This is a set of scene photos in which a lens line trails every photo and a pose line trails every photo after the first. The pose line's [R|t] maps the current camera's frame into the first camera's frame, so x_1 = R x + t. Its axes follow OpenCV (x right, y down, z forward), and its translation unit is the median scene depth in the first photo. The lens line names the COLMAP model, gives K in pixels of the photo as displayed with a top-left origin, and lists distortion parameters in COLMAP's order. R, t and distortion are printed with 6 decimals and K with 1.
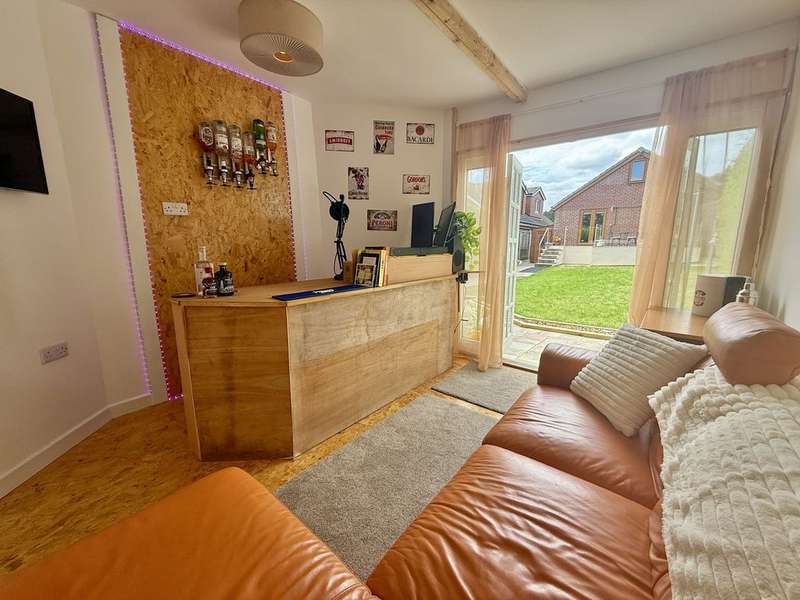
lens RADIAL K [[318.8, 0, 399.9], [0, 318.8, 301.1], [0, 0, 1]] dist [-0.001679, 0.000573]
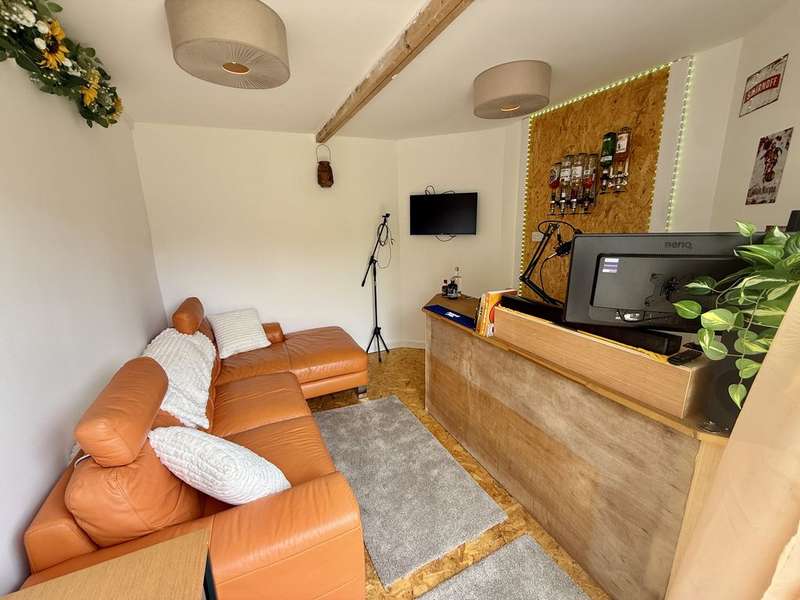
lens RADIAL K [[318.8, 0, 399.6], [0, 318.8, 300.5], [0, 0, 1]] dist [-0.001679, 0.000573]
pose [[-0.420302, 0.207243, -0.883401, 0.692390], [-0.153071, 0.943422, 0.294151, -0.310057], [0.894380, 0.258855, -0.364799, 0.942639]]
